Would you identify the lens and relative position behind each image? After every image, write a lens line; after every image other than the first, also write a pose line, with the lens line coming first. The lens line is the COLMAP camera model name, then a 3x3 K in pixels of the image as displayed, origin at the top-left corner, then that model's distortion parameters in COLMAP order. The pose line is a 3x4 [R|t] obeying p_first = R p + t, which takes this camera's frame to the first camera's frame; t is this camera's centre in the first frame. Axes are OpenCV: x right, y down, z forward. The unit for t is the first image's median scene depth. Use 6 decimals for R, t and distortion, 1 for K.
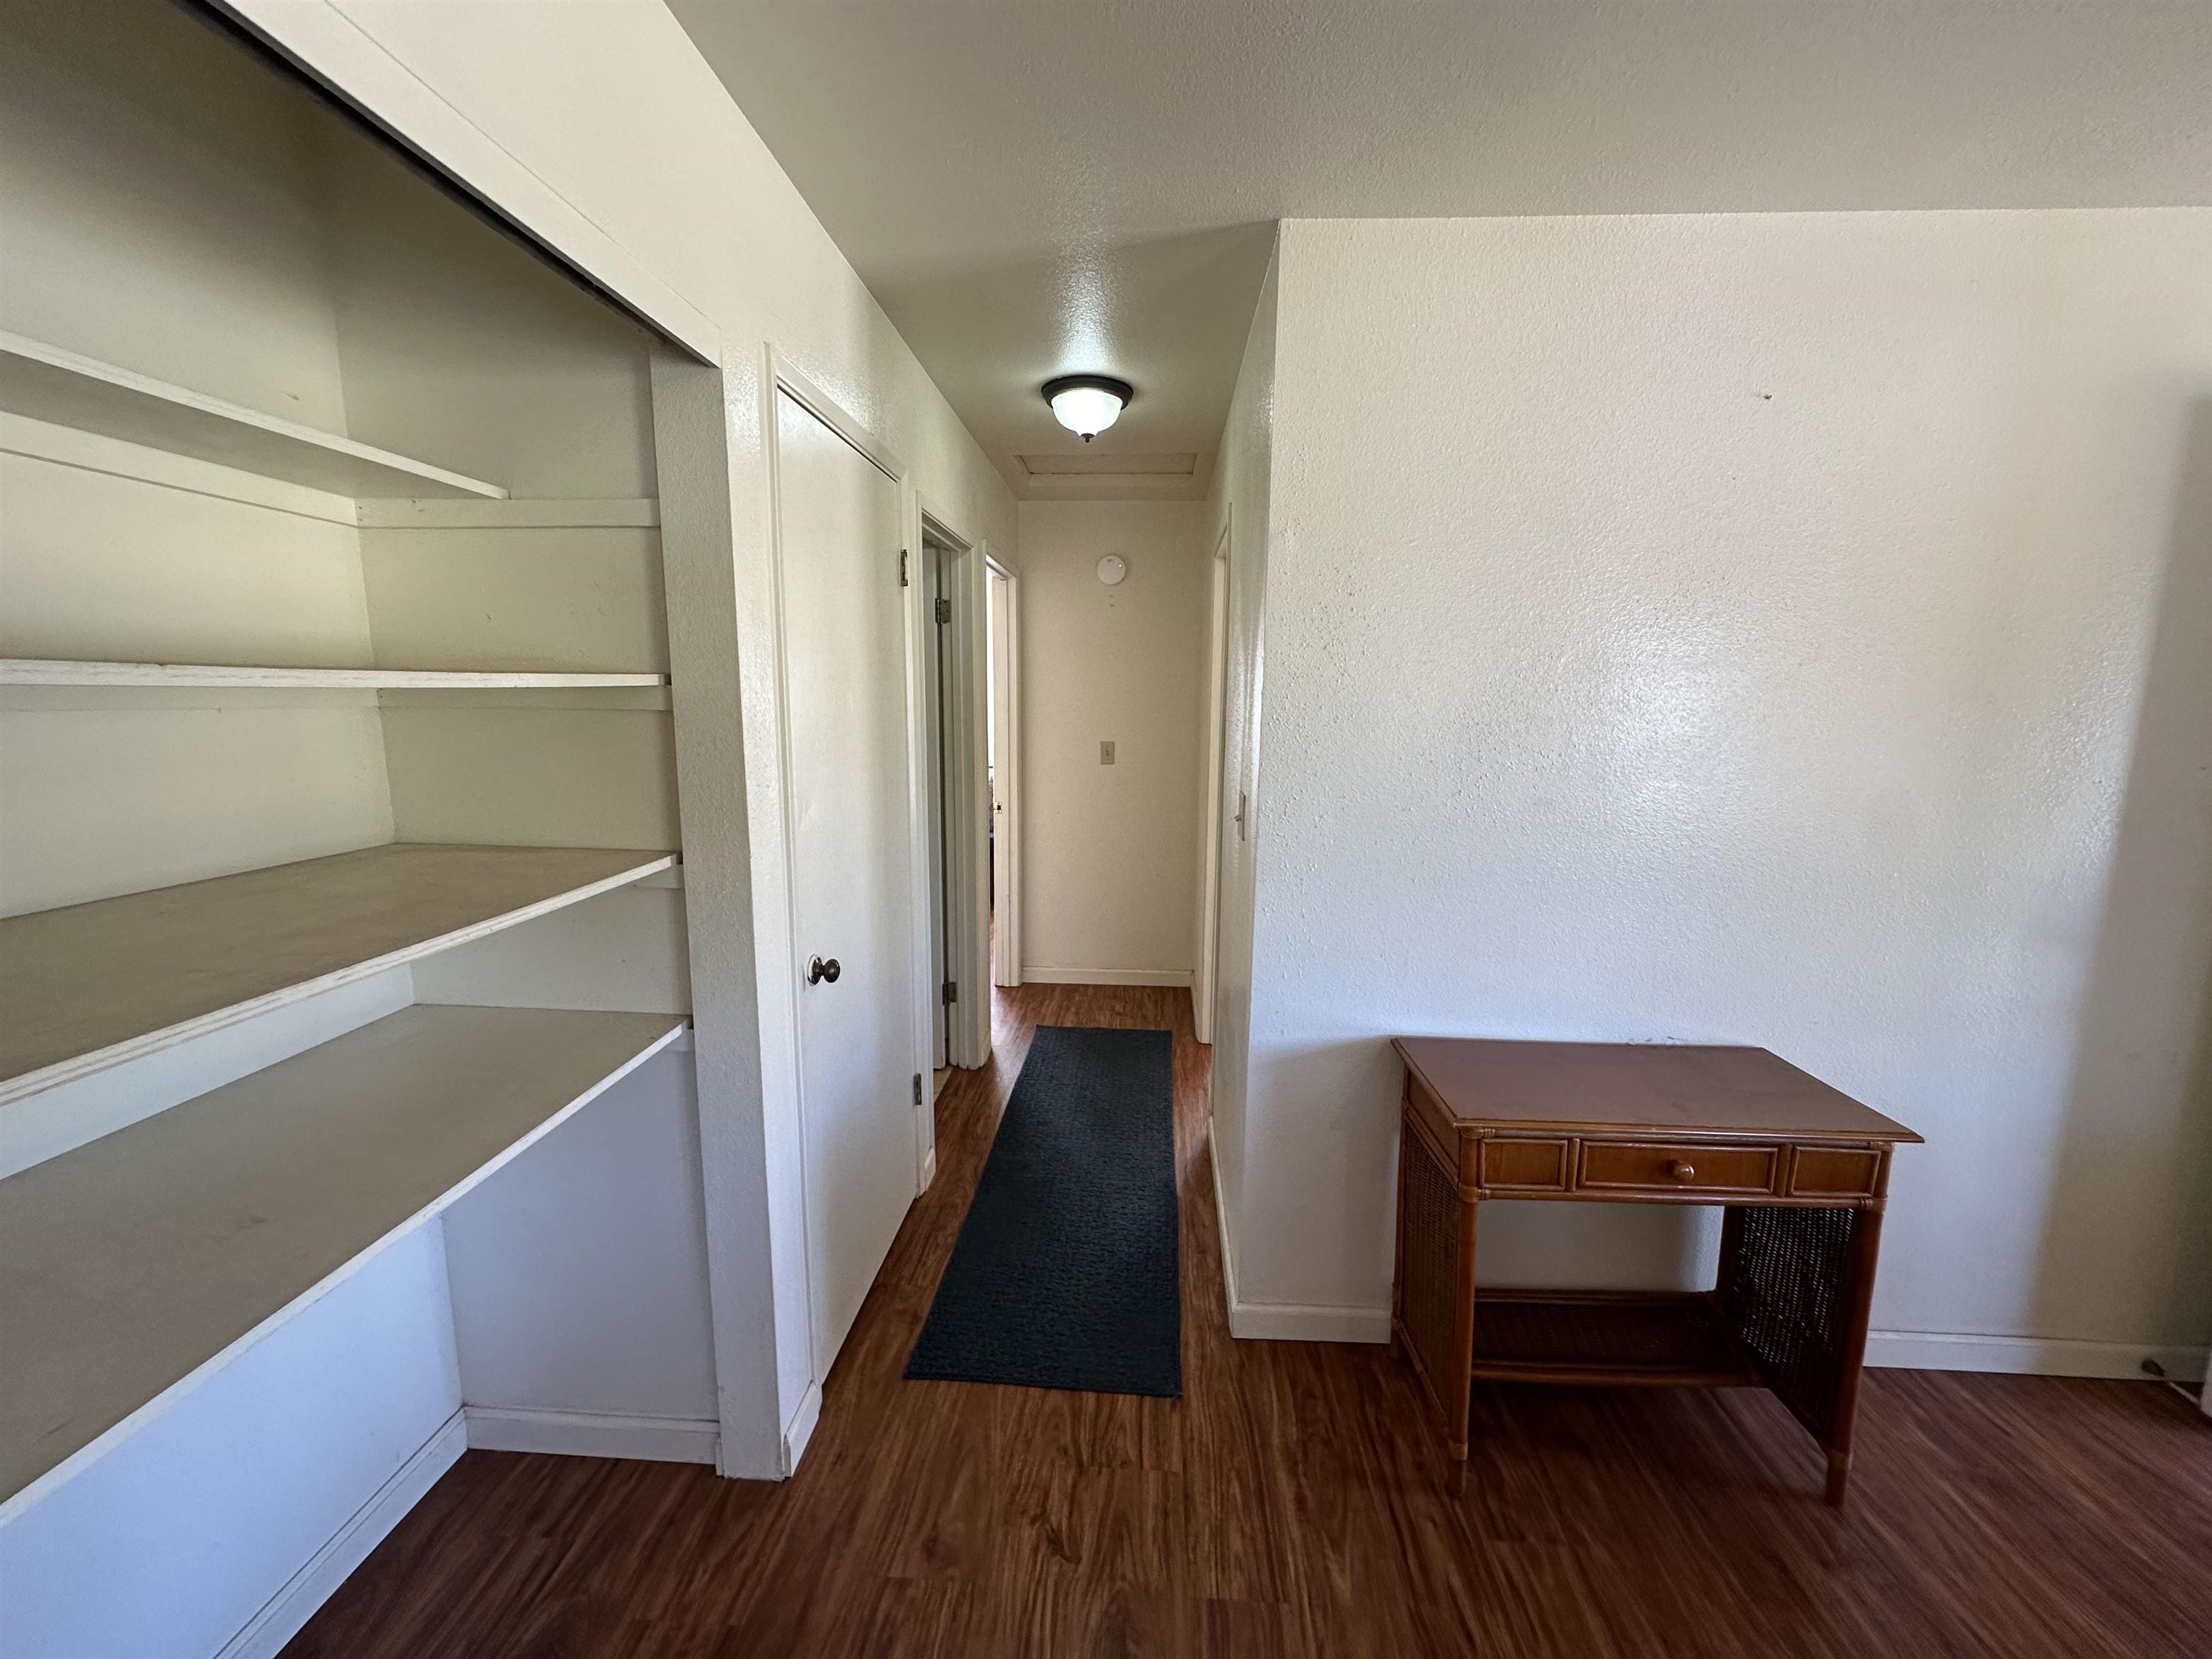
lens RADIAL K [[888.8, 0, 1117.7], [0, 888.8, 826.1], [0, 0, 1]] dist [0.001526, 0.000218]
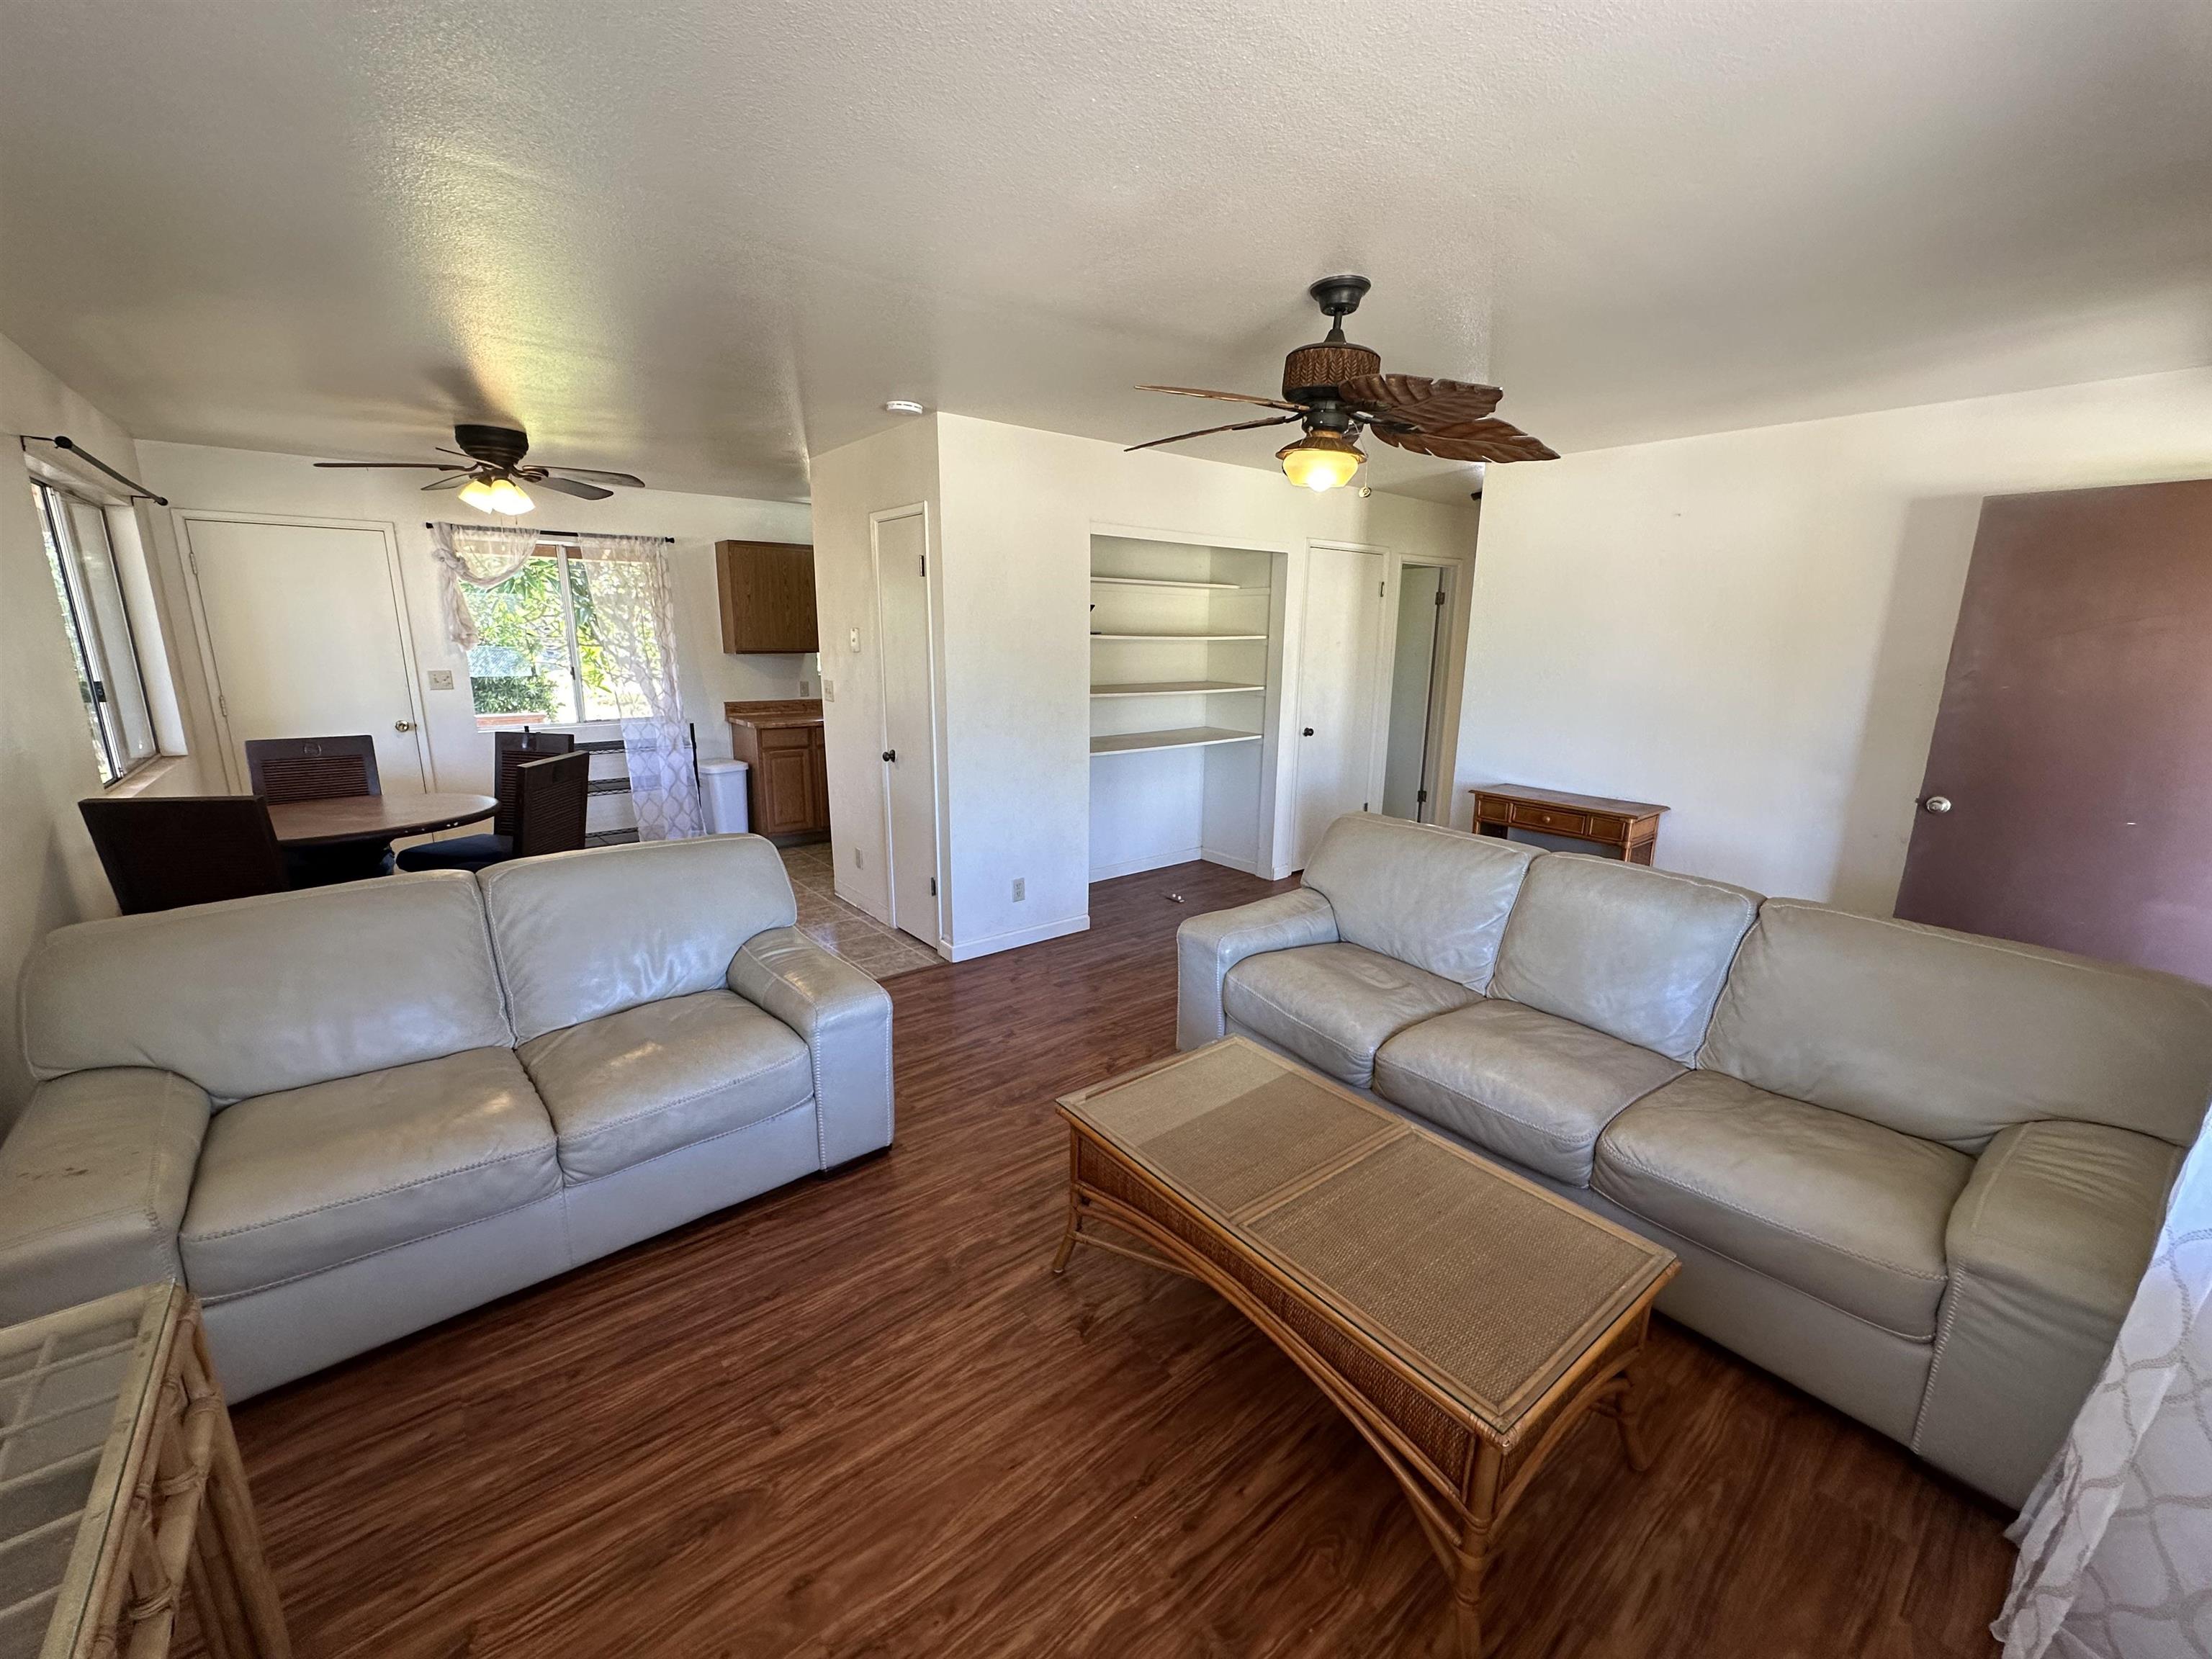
lens RADIAL K [[888.8, 0, 1104.5], [0, 888.8, 827.1], [0, 0, 1]] dist [0.001526, 0.000218]
pose [[0.672037, 0.157829, -0.723502, 1.485211], [-0.114254, 0.987423, 0.109275, 0.235009], [0.731650, 0.009226, 0.681618, -1.619892]]
